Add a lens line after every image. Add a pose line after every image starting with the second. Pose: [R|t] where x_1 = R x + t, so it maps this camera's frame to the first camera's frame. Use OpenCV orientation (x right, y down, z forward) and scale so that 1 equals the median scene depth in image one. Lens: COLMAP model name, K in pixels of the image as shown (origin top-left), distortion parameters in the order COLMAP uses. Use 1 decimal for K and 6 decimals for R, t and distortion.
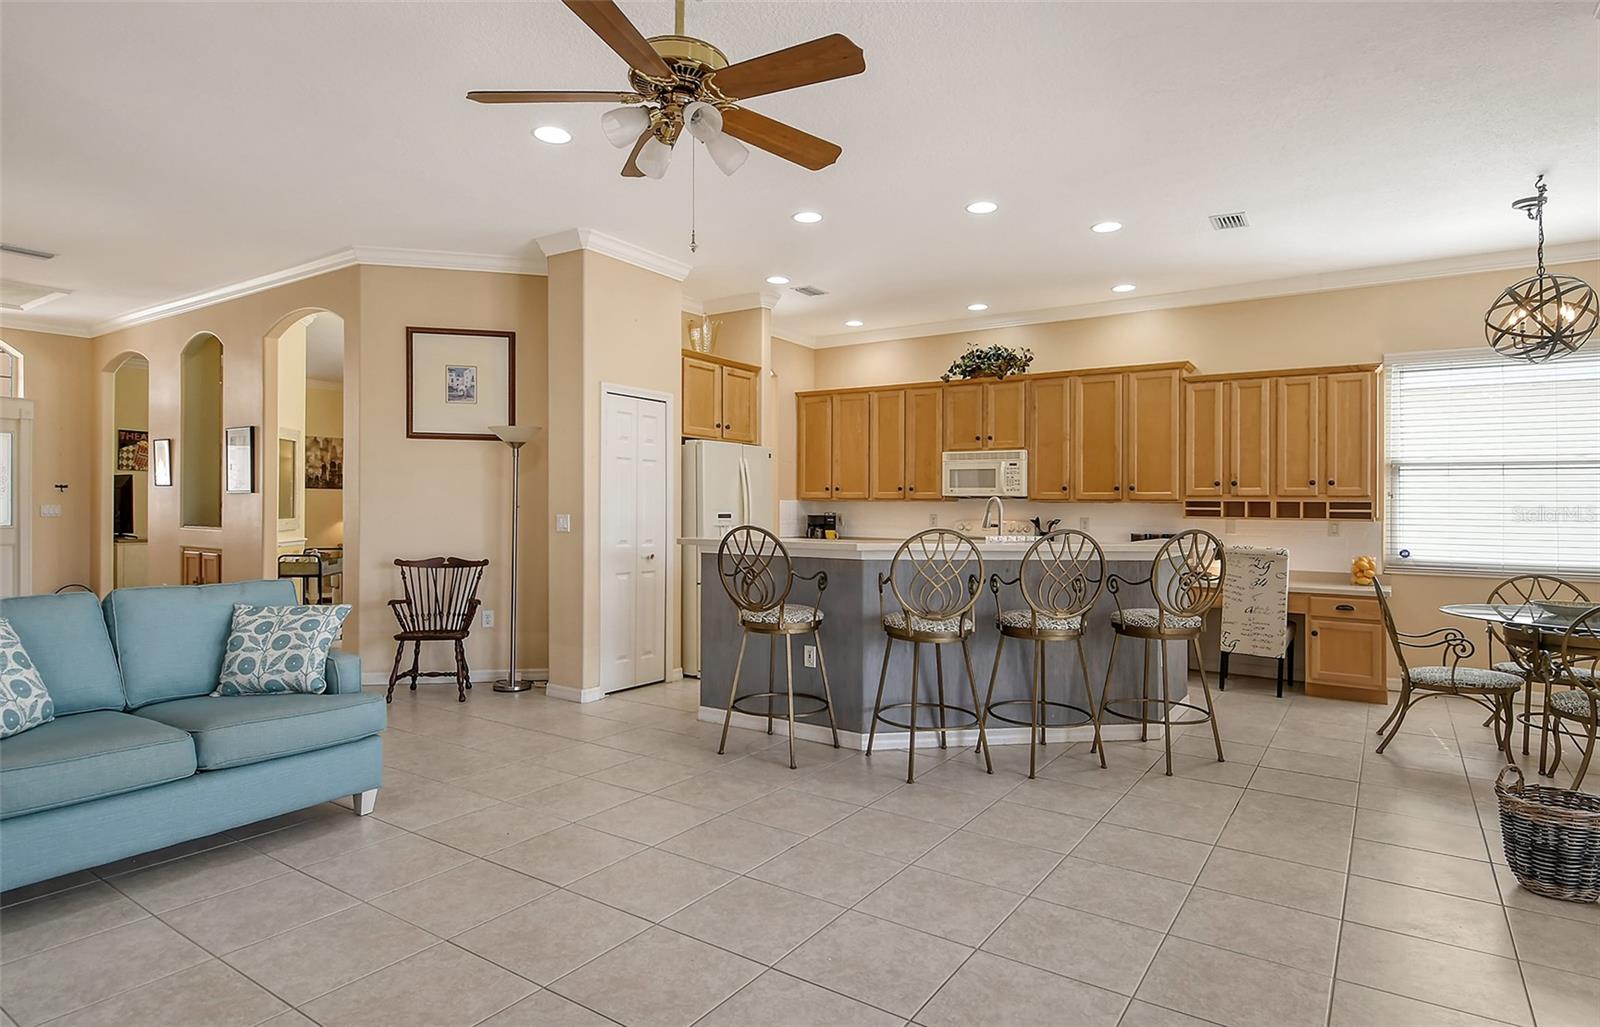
lens RADIAL K [[876.4, 0, 798.0], [0, 876.4, 488.7], [0, 0, 1]] dist [0.003336, -0.000301]
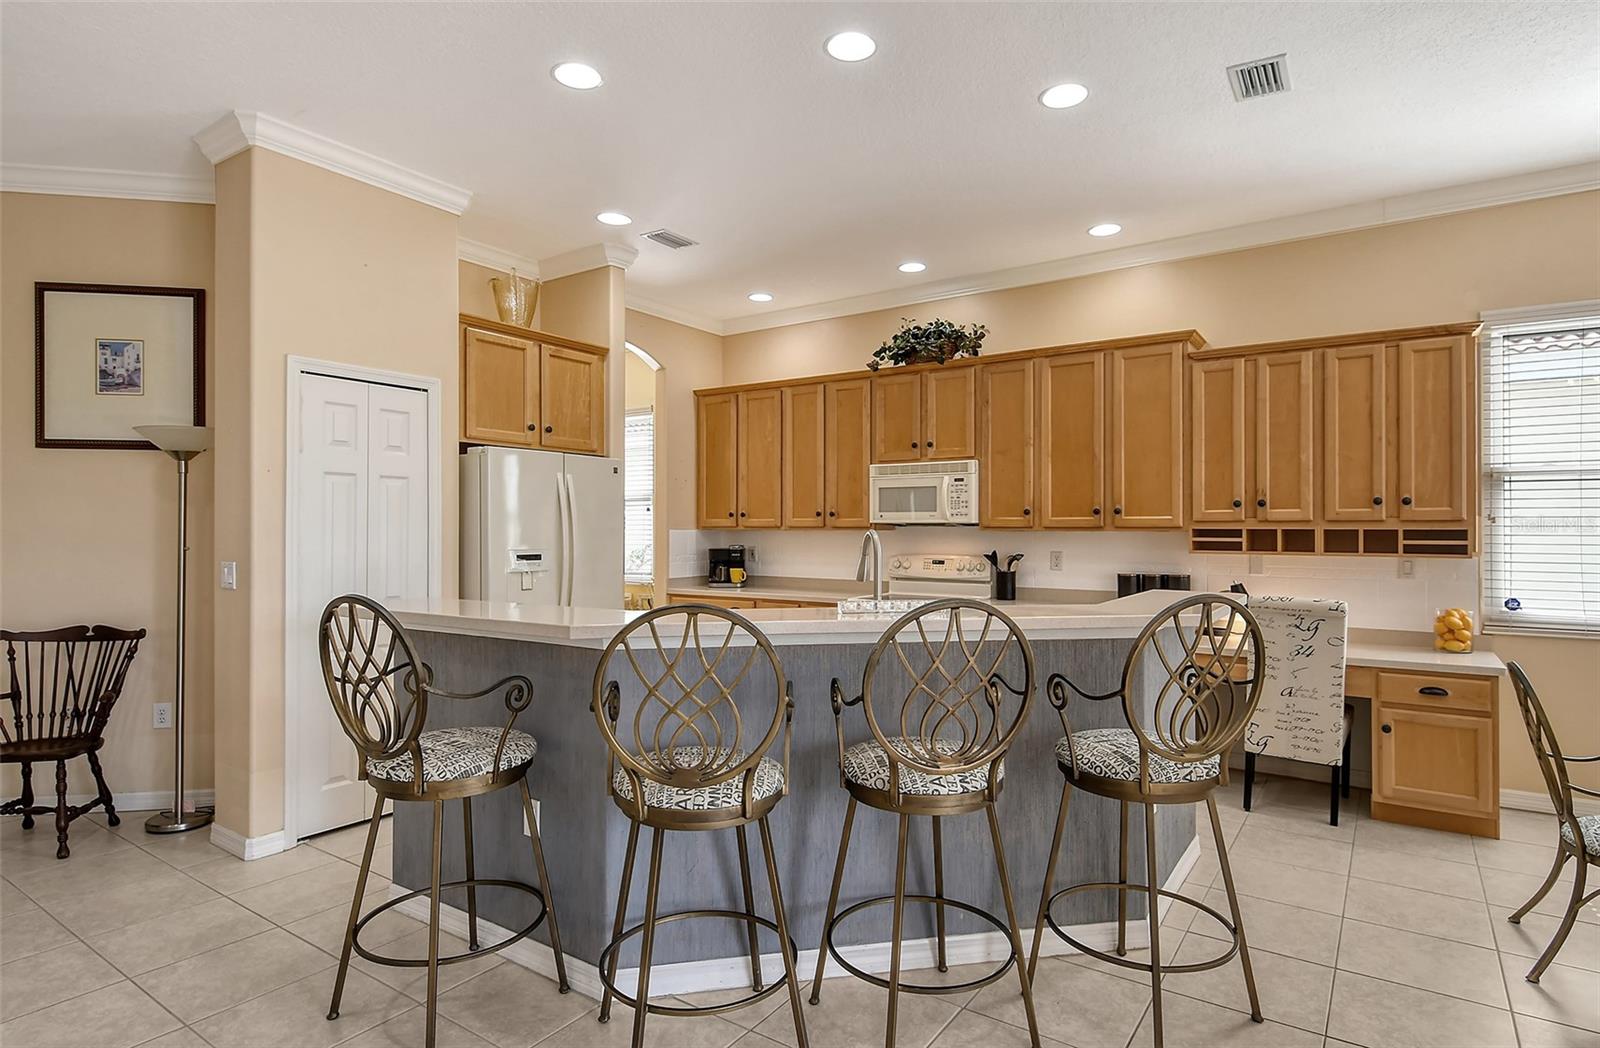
lens RADIAL K [[841.2, 0, 837.8], [0, 841.2, 518.4], [0, 0, 1]] dist [0.018377, -0.019585]
pose [[0.999852, -0.009794, 0.014158, 0.153330], [0.009649, 0.999901, 0.010248, -0.004079], [-0.014257, -0.010110, 0.999847, 0.339637]]
